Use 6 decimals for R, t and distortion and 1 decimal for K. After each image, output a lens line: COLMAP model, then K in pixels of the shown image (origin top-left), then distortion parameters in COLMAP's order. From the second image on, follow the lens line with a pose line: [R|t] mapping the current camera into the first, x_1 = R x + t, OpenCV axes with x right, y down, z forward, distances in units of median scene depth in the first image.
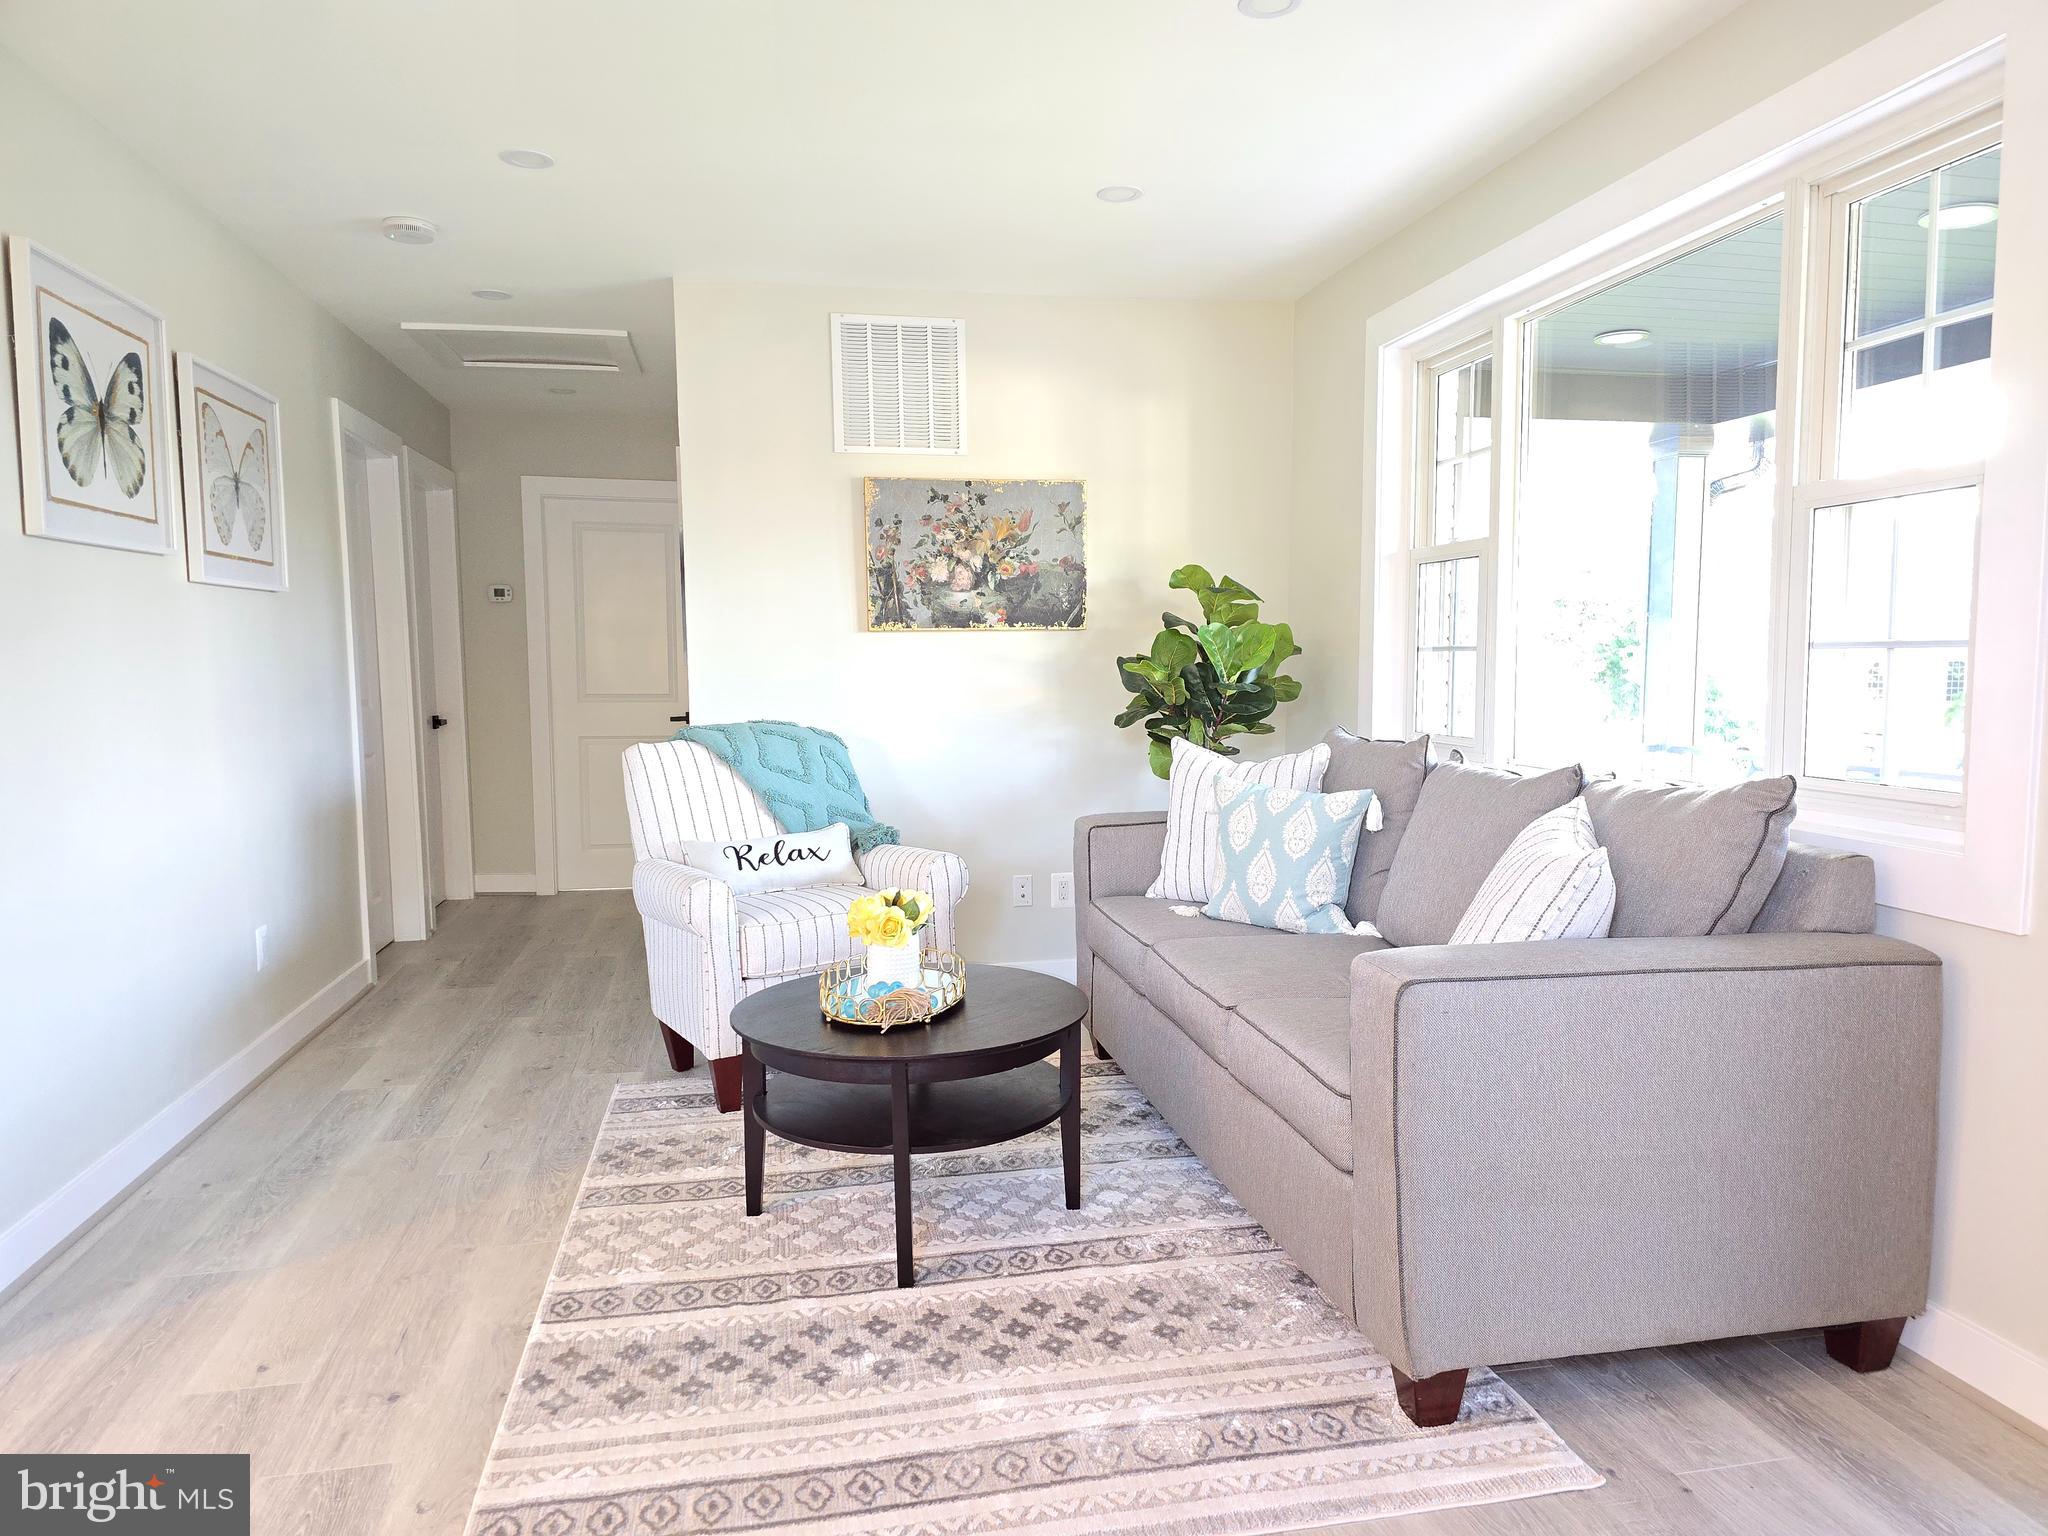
lens RADIAL K [[1371.0, 0, 1031.2], [0, 1371.0, 771.9], [0, 0, 1]] dist [0.058736, -0.058677]
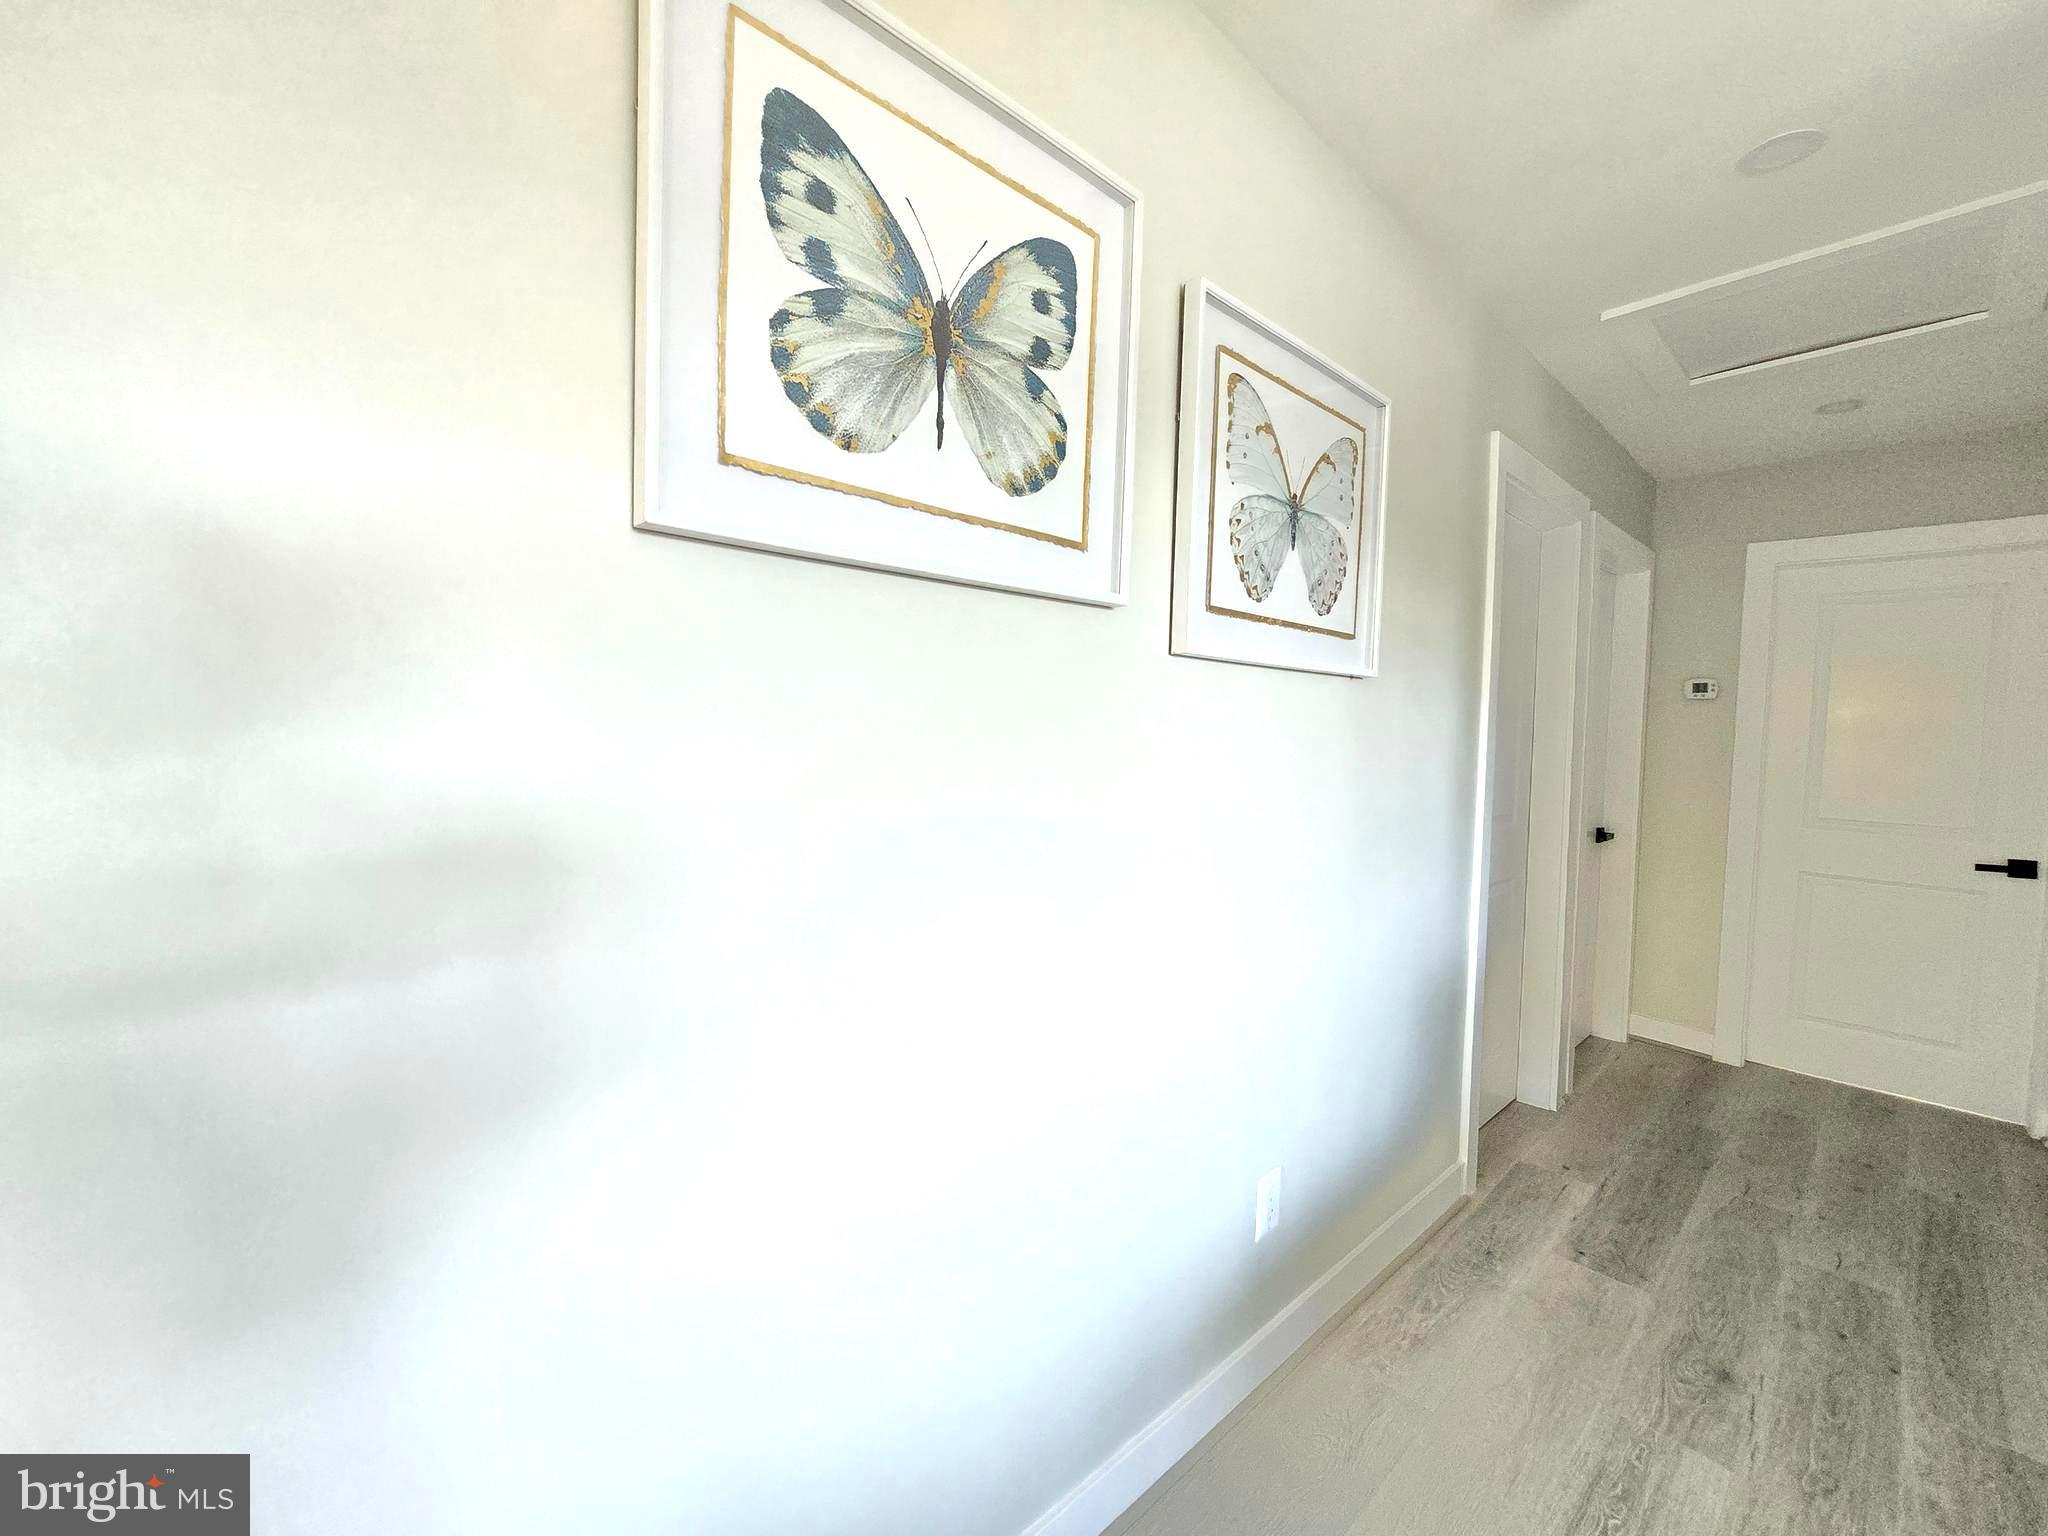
lens RADIAL K [[843.4, 0, 1024.0], [0, 843.4, 768.0], [0, 0, 1]] dist [-0.003629, -0.000410]
pose [[0.526219, 0.059276, -0.848281, -0.316851], [-0.102172, 0.994748, 0.006130, -0.082150], [0.844189, 0.083445, 0.529511, 0.745049]]
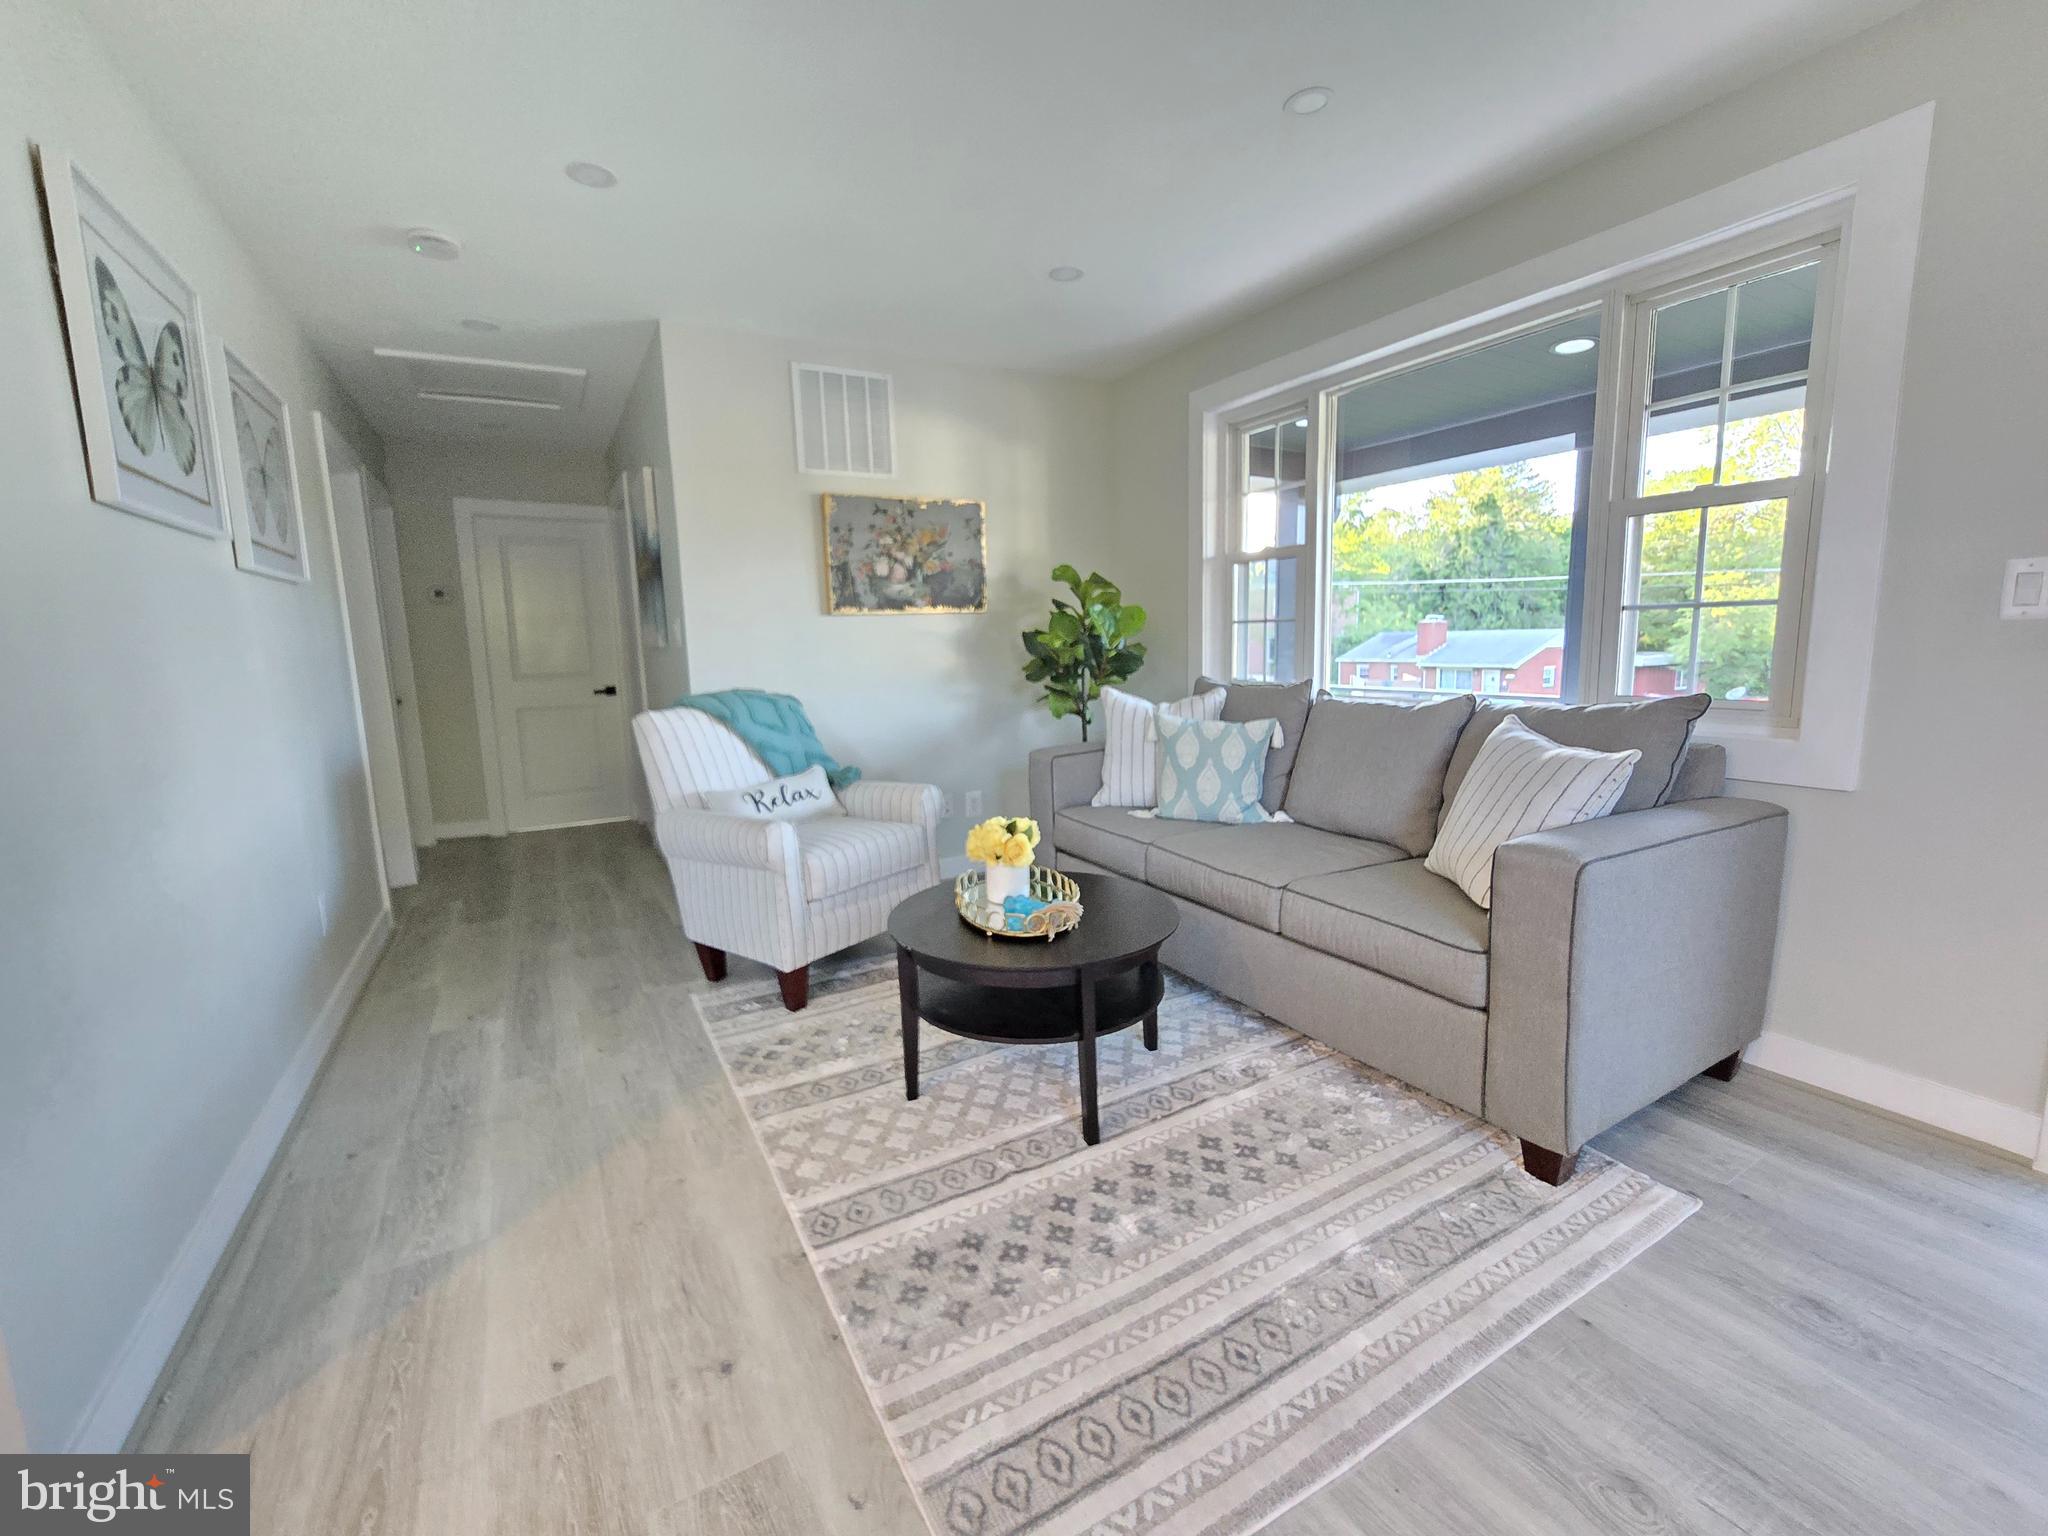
lens RADIAL K [[854.9, 0, 1017.5], [0, 854.9, 760.6], [0, 0, 1]] dist [-0.009962, 0.000226]
pose [[0.950423, -0.062133, 0.304689, -0.261089], [0.045712, 0.997106, 0.060742, -0.009001], [-0.307582, -0.043803, 0.950513, 0.232075]]
